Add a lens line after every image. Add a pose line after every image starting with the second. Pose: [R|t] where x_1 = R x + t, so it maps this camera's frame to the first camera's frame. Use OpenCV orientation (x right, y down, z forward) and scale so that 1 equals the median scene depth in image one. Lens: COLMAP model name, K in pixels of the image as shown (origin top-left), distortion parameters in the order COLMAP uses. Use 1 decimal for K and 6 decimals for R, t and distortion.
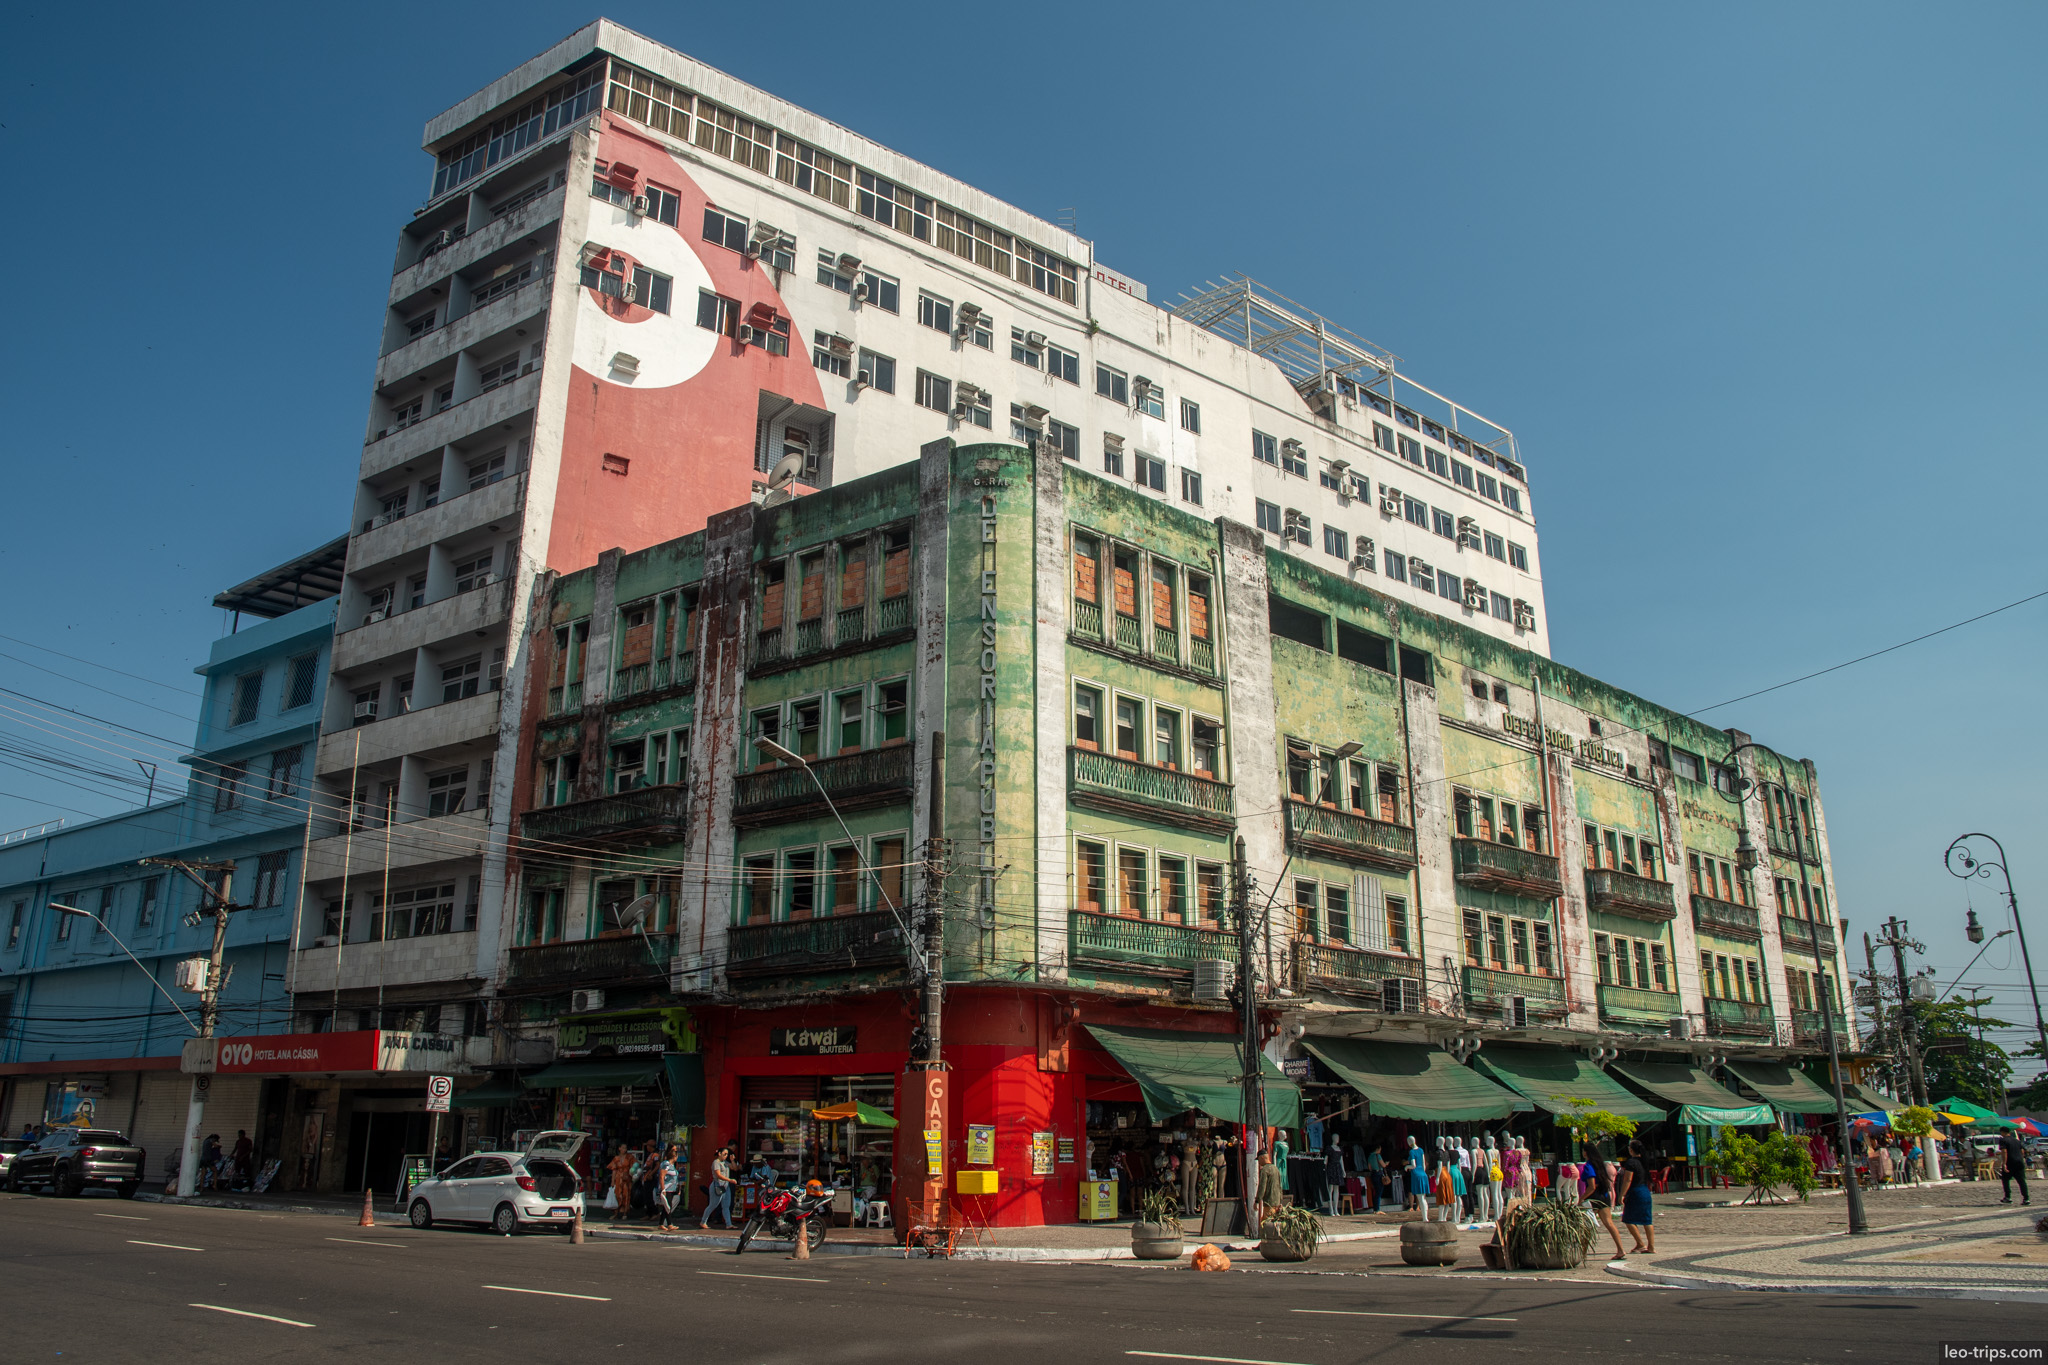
lens RADIAL K [[1458.6, 0, 1024.0], [0, 1458.6, 682.5], [0, 0, 1]] dist [-0.135879, 0.064209]
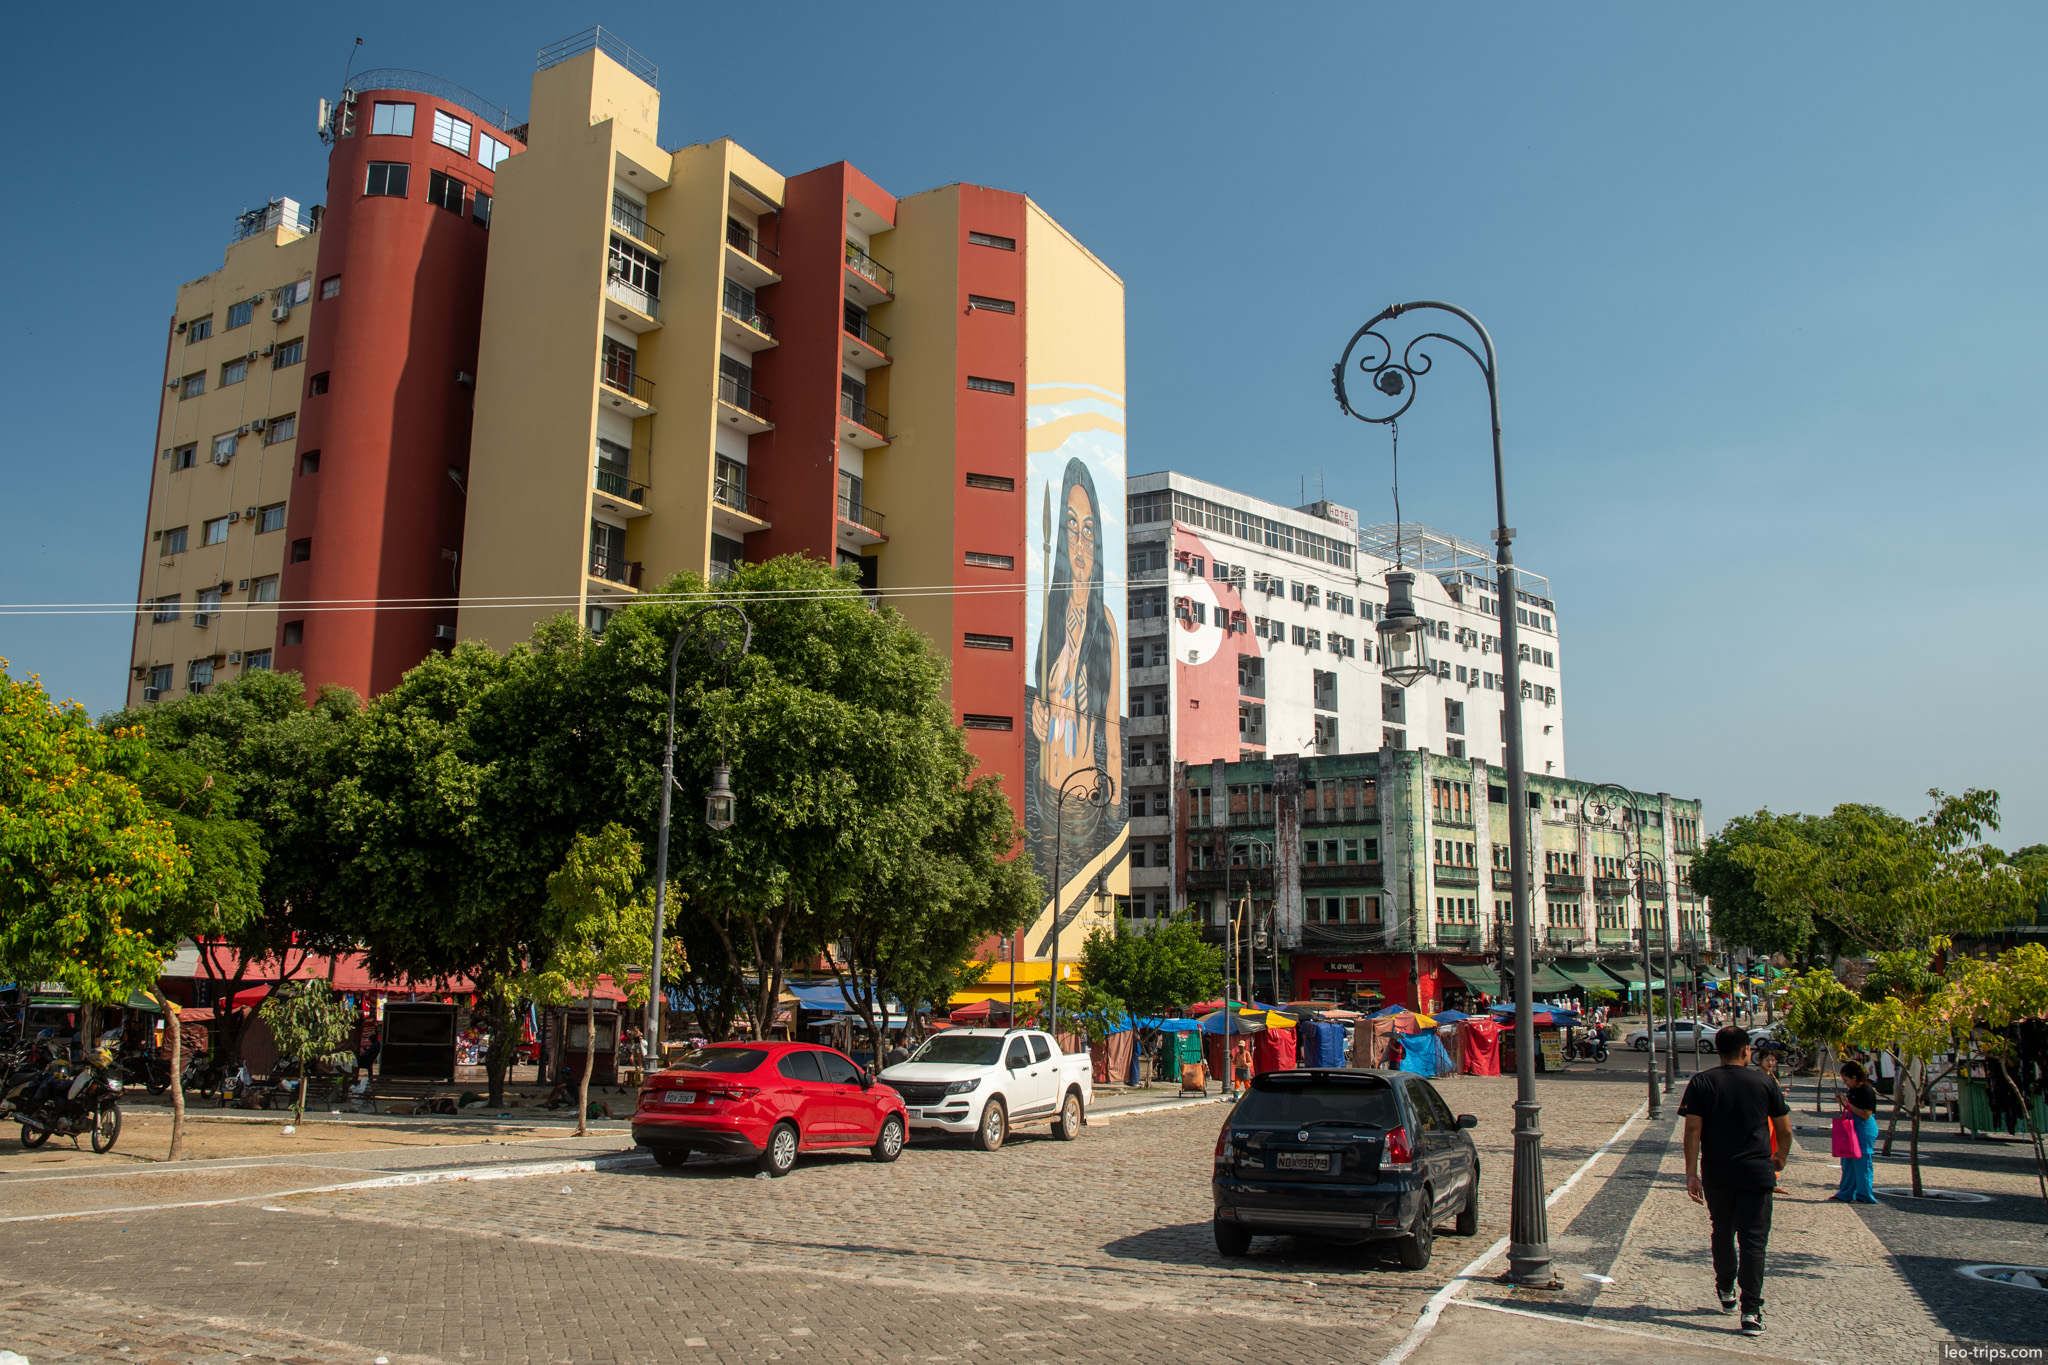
lens RADIAL K [[1458.6, 0, 1024.0], [0, 1458.6, 682.5], [0, 0, 1]] dist [-0.135879, 0.064209]
pose [[0.998474, 0.017608, 0.052332, -0.747287], [-0.024356, 0.991052, 0.131239, -0.531983], [-0.049553, -0.132313, 0.989969, -1.363017]]
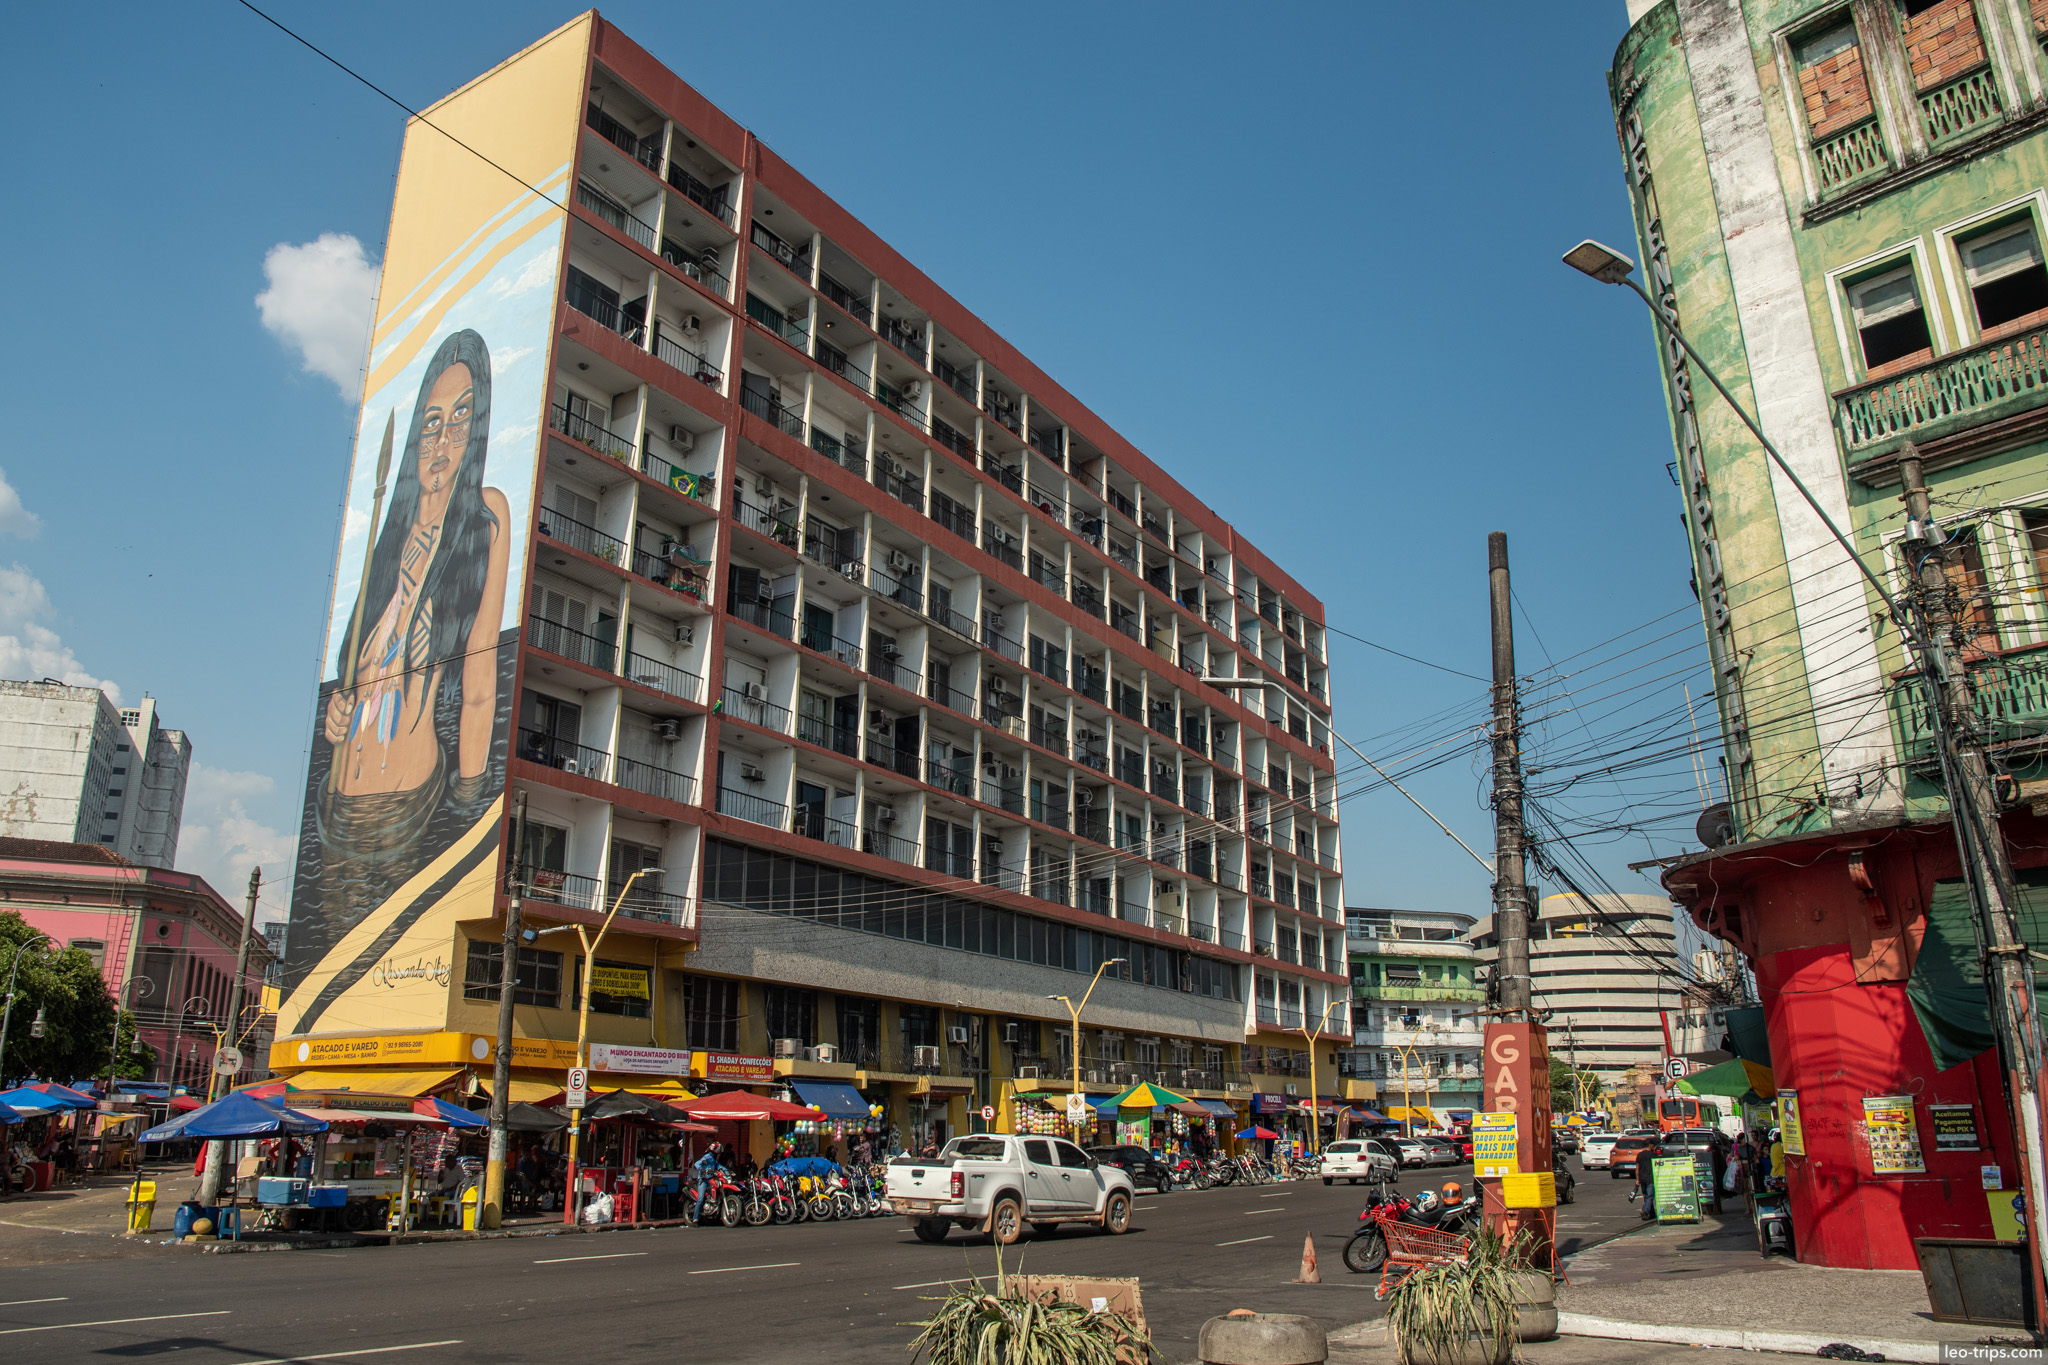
lens RADIAL K [[1458.6, 0, 1024.0], [0, 1458.6, 682.5], [0, 0, 1]] dist [-0.135879, 0.064209]
pose [[0.008835, -0.300341, -0.953791, 0.418045], [0.314789, 0.906169, -0.282429, 0.162164], [0.949120, -0.297748, 0.102550, 0.512375]]
